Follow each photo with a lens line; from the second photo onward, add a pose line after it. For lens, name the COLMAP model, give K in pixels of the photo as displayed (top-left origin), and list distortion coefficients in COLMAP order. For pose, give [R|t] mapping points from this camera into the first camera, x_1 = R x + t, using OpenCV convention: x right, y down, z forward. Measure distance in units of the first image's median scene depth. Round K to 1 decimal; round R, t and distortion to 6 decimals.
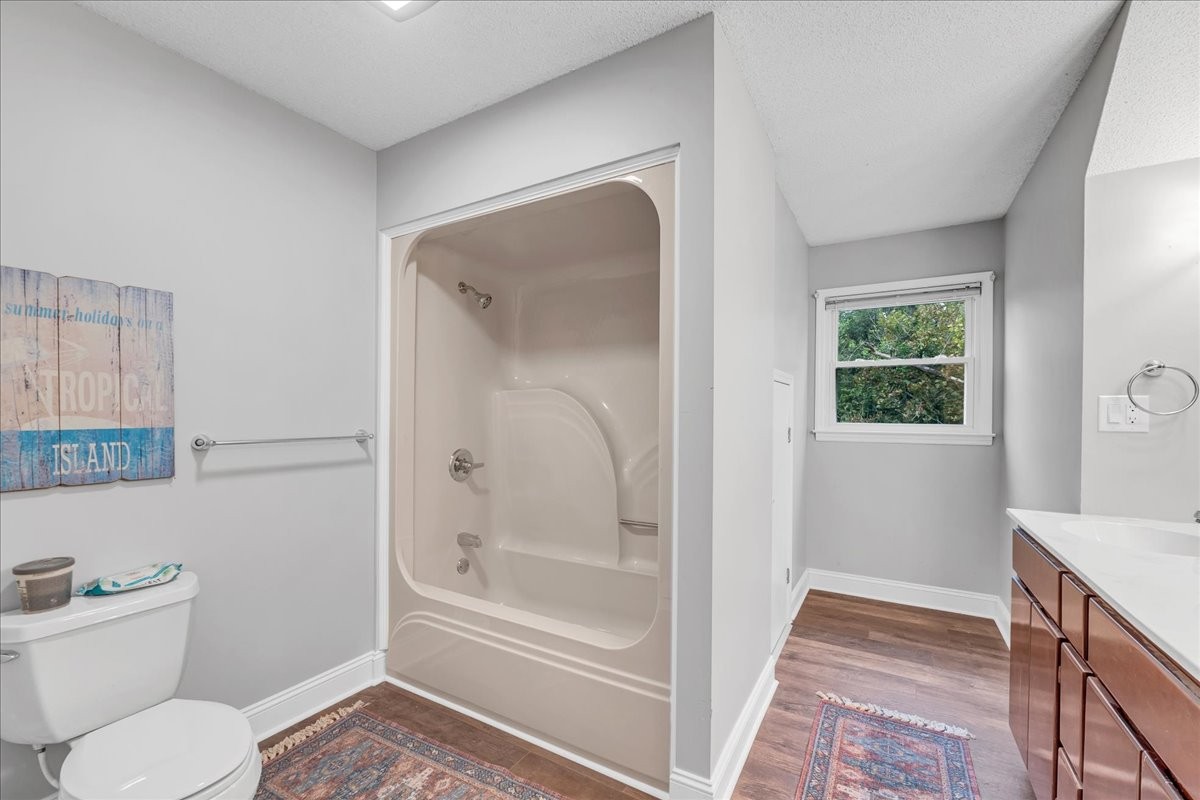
lens RADIAL K [[498.4, 0, 596.1], [0, 498.4, 412.9], [0, 0, 1]] dist [-0.007020, -0.000368]
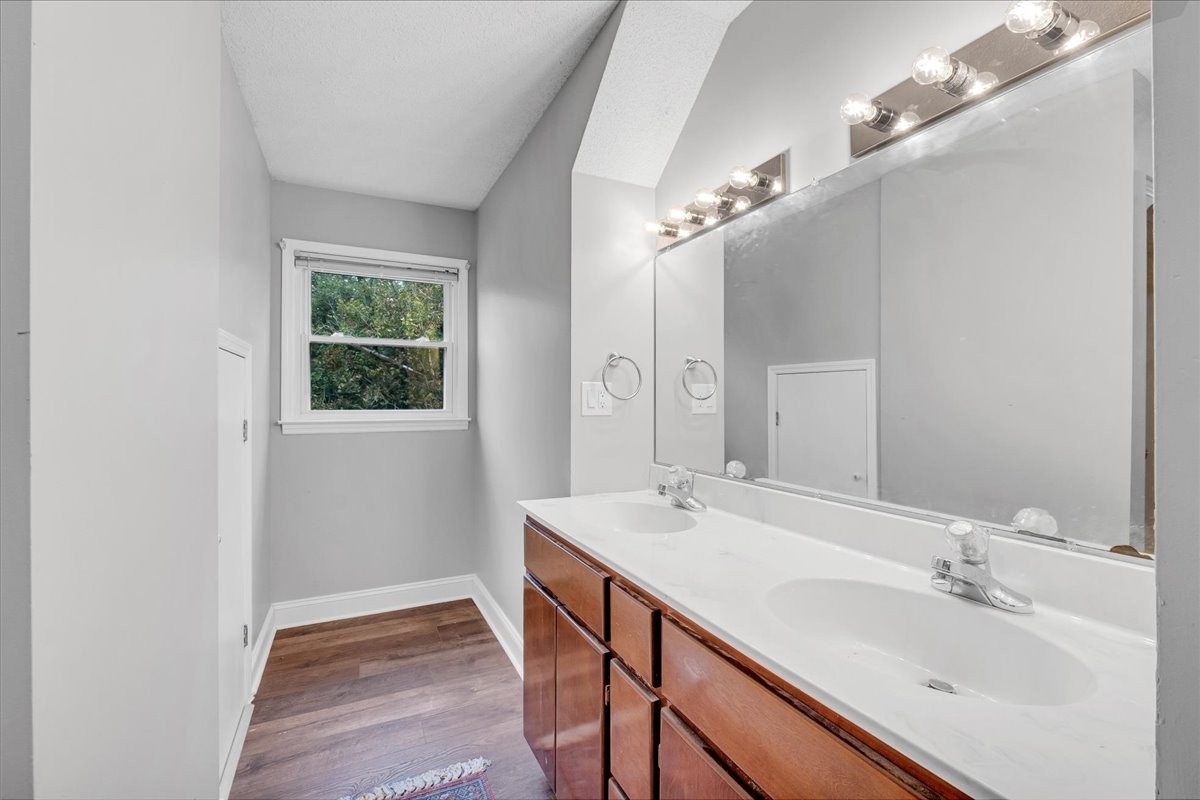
lens RADIAL K [[498.4, 0, 593.2], [0, 498.4, 401.7], [0, 0, 1]] dist [-0.007020, -0.000368]
pose [[0.547226, -0.008800, 0.836938, 0.075418], [0.001745, 0.999955, 0.009373, -0.001554], [-0.836983, -0.003669, 0.547217, 0.217052]]
